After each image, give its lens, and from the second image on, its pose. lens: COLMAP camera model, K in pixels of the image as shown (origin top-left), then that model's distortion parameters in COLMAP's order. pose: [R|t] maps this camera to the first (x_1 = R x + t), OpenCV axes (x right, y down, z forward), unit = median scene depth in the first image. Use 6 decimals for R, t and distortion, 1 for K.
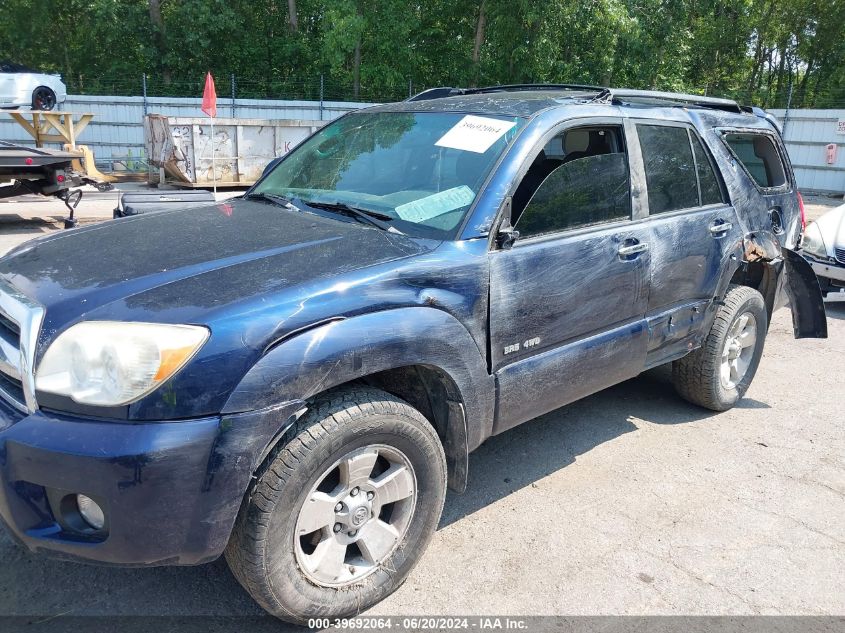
lens RADIAL K [[678.1, 0, 422.2], [0, 678.1, 319.7], [0, 0, 1]] dist [-0.010237, 0.000144]
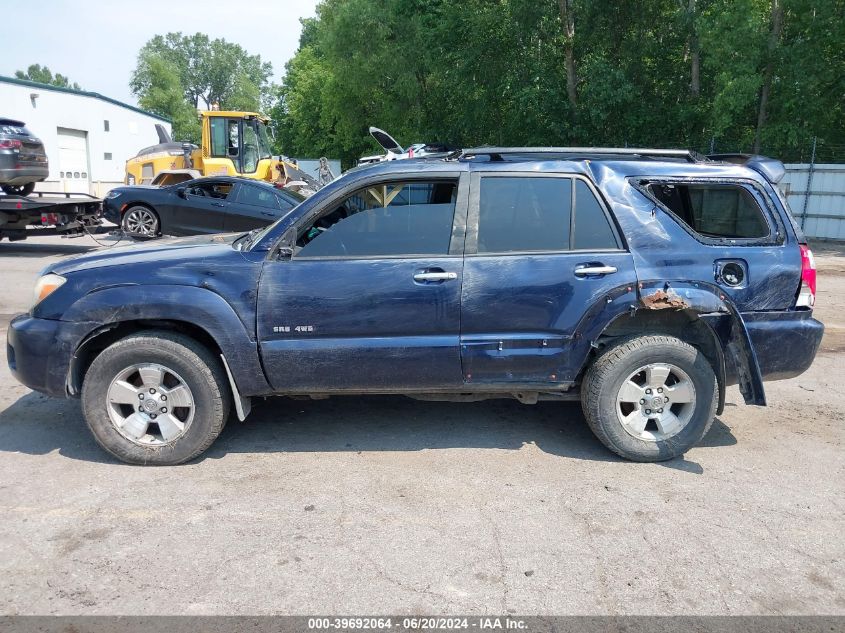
lens RADIAL K [[678.1, 0, 422.0], [0, 678.1, 313.5], [0, 0, 1]] dist [-0.010237, 0.000144]
pose [[0.785236, 0.093933, -0.612030, 1.242526], [-0.155409, 0.986686, -0.047956, 0.031648], [0.599377, 0.132772, 0.789379, 0.024280]]
